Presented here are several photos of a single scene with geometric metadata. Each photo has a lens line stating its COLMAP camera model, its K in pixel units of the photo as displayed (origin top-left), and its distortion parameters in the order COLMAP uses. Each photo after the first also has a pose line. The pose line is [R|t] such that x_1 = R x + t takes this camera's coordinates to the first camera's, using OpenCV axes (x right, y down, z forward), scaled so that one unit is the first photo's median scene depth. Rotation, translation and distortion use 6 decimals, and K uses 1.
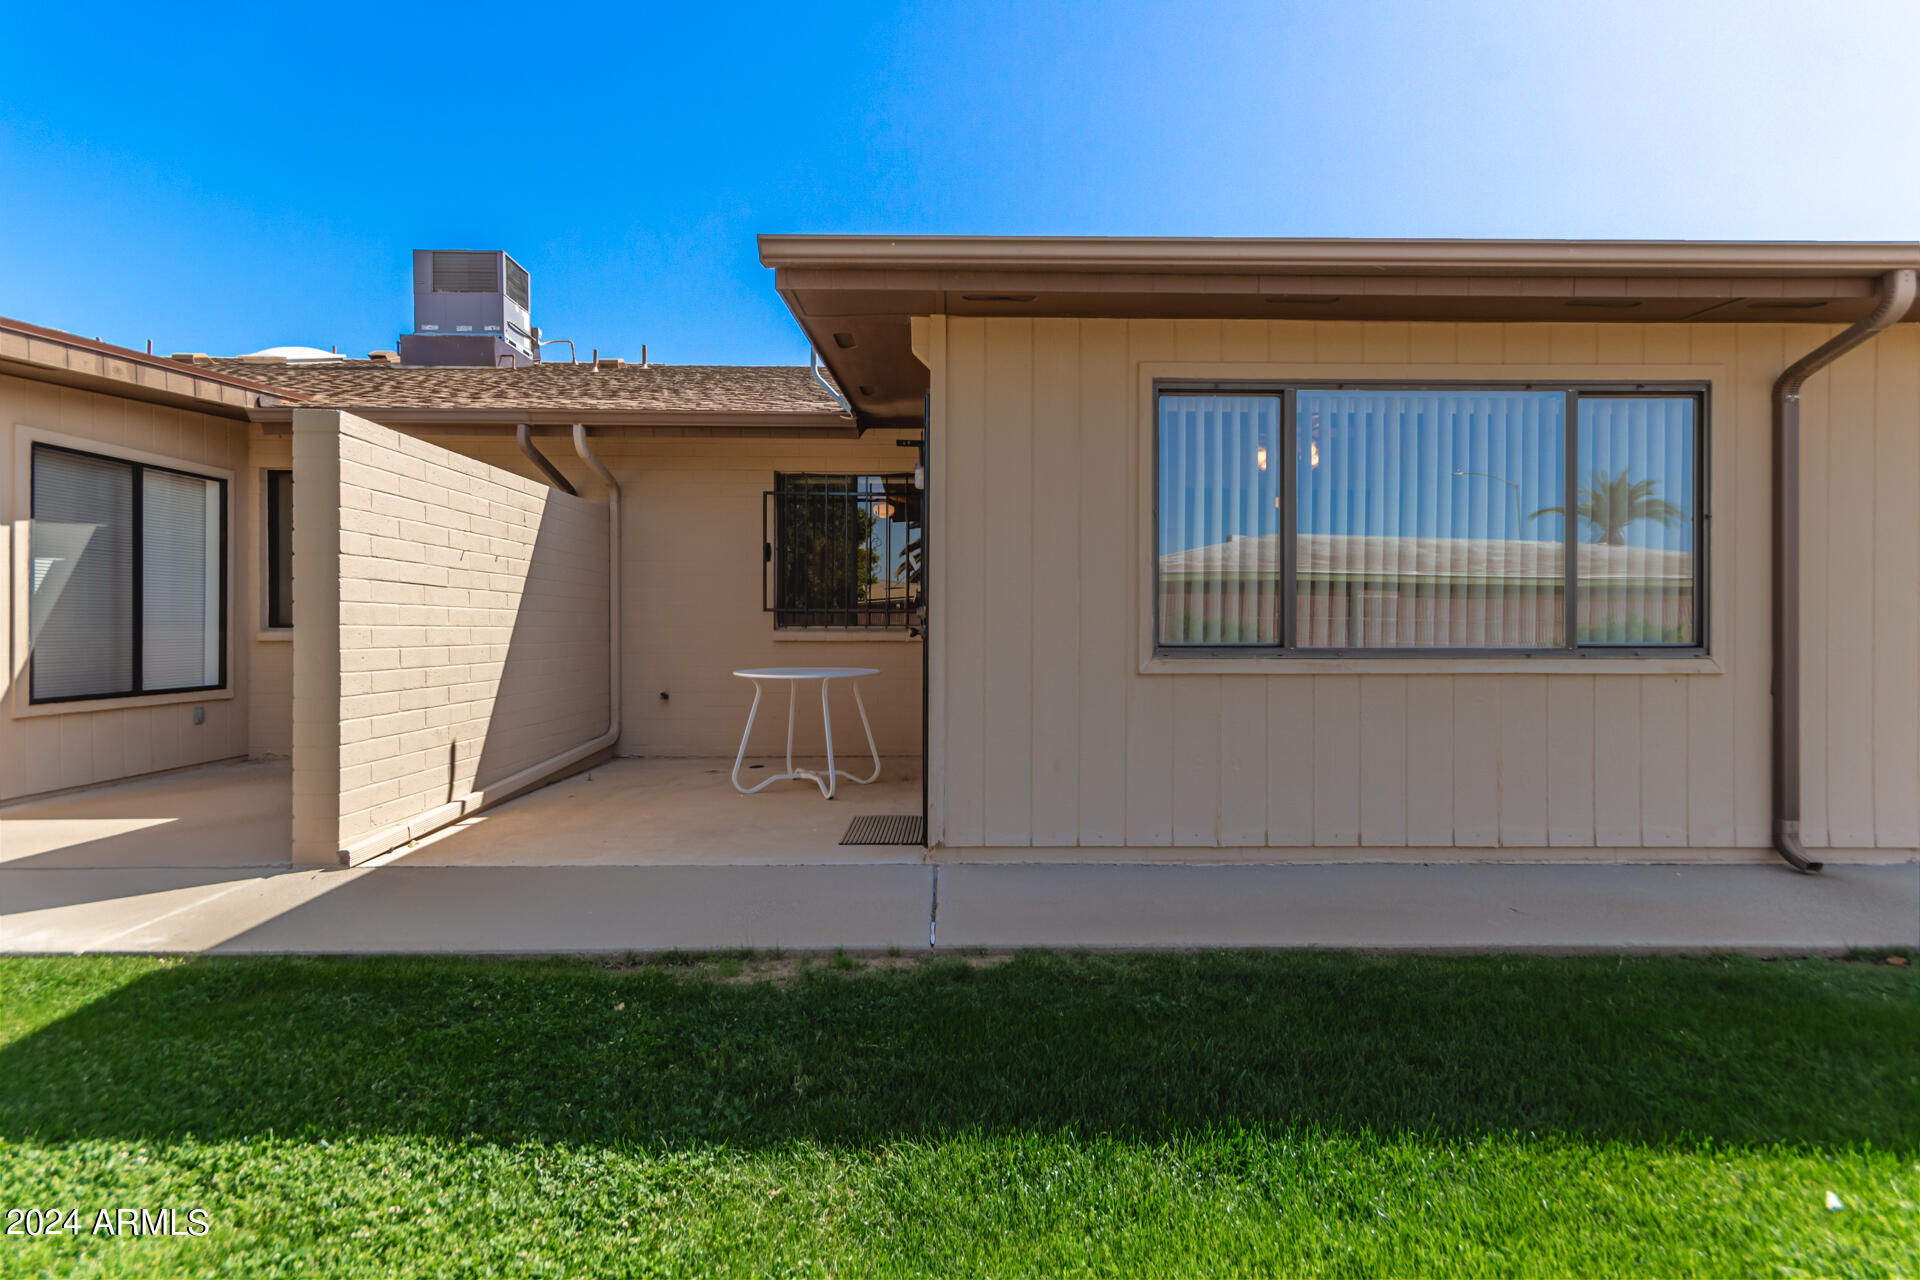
lens RADIAL K [[876.3, 0, 975.4], [0, 876.3, 633.2], [0, 0, 1]] dist [0.003293, 0.000868]
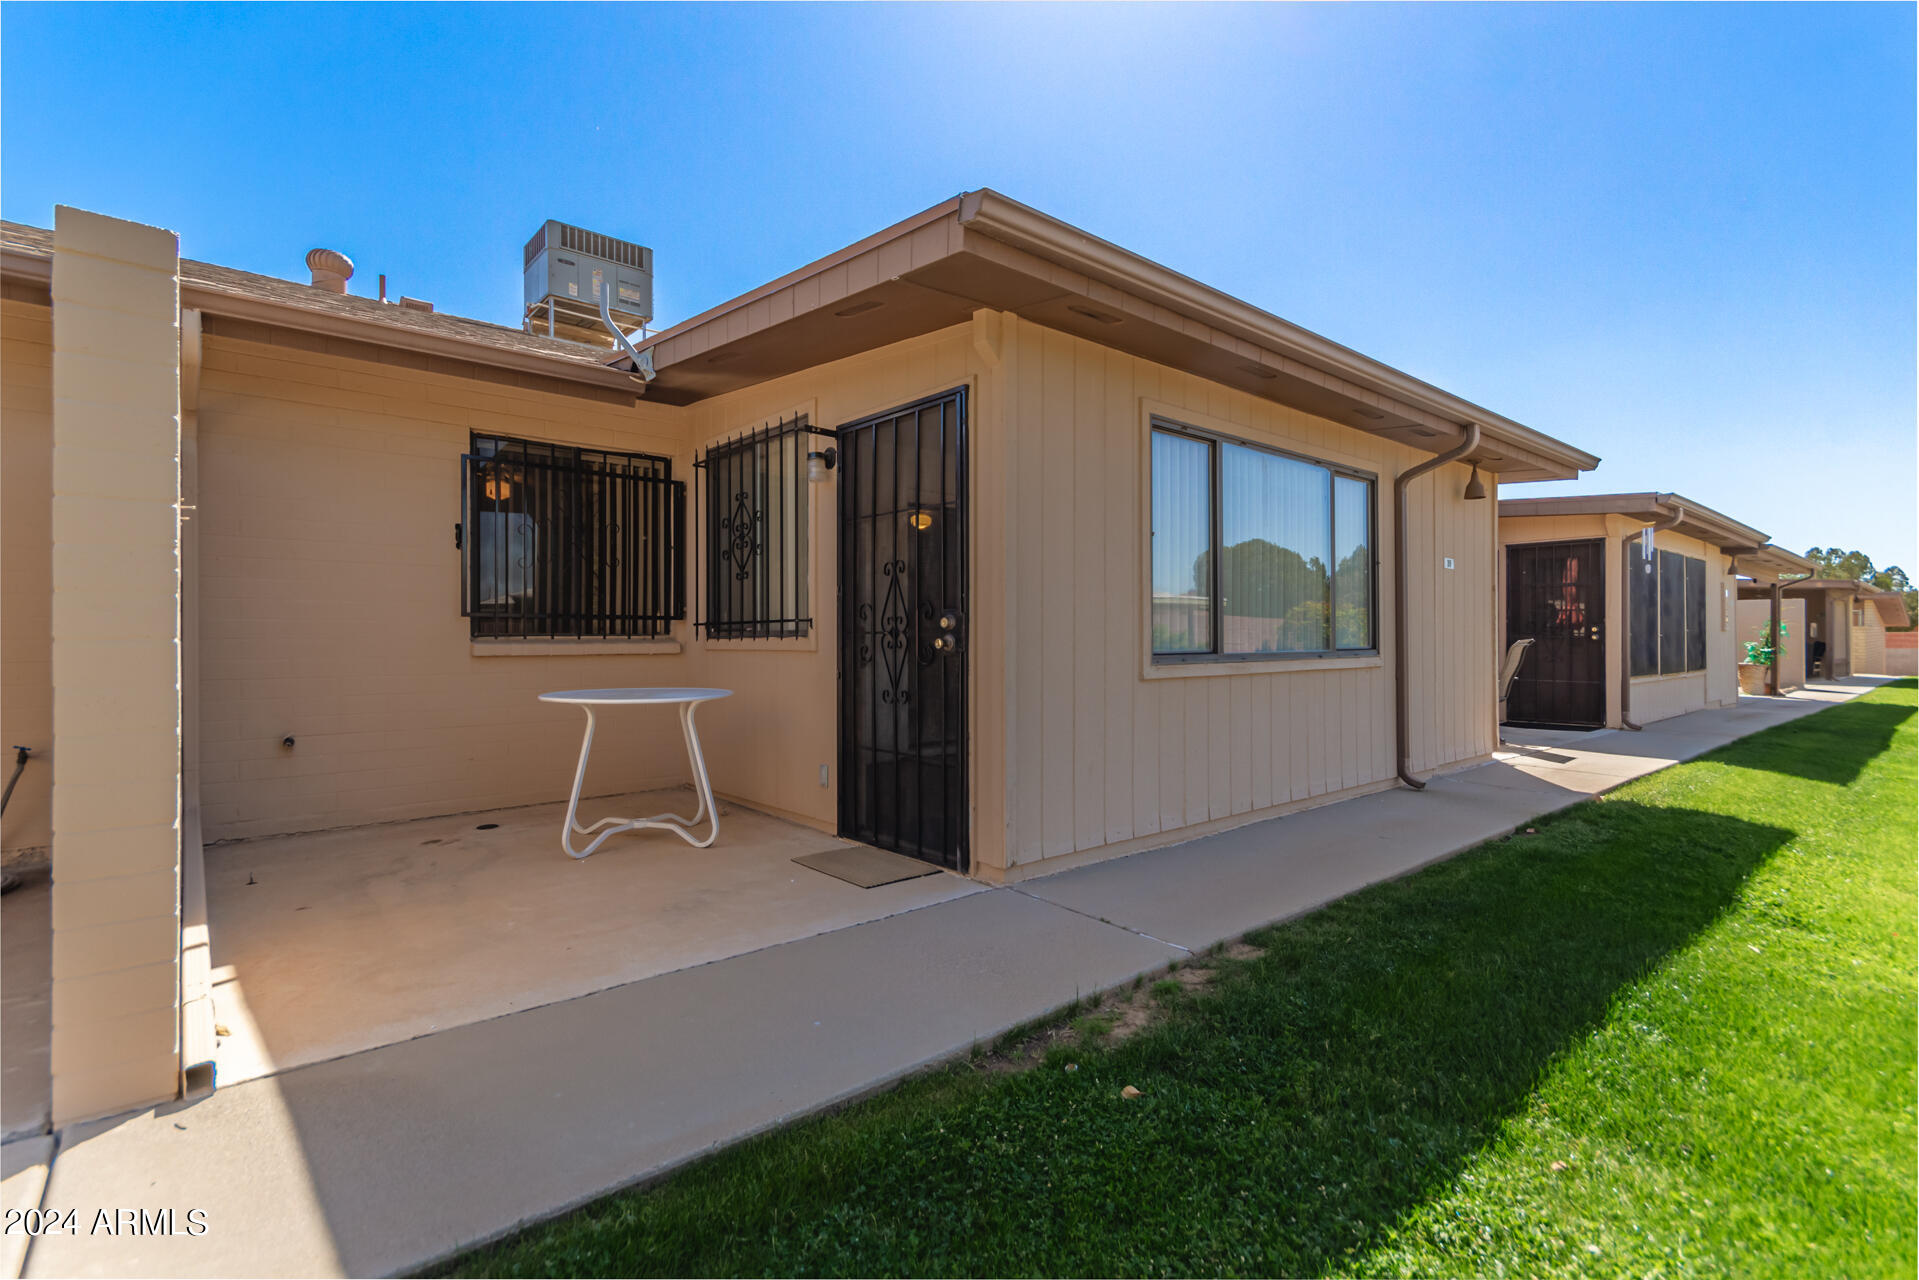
lens RADIAL K [[900.0, 0, 924.0], [0, 900.0, 616.6], [0, 0, 1]] dist [0.004530, 0.000411]
pose [[0.771905, 0.009307, 0.635670, -0.748432], [0.006012, 0.999741, -0.021939, -0.009348], [-0.635709, 0.020757, 0.771649, 0.298970]]
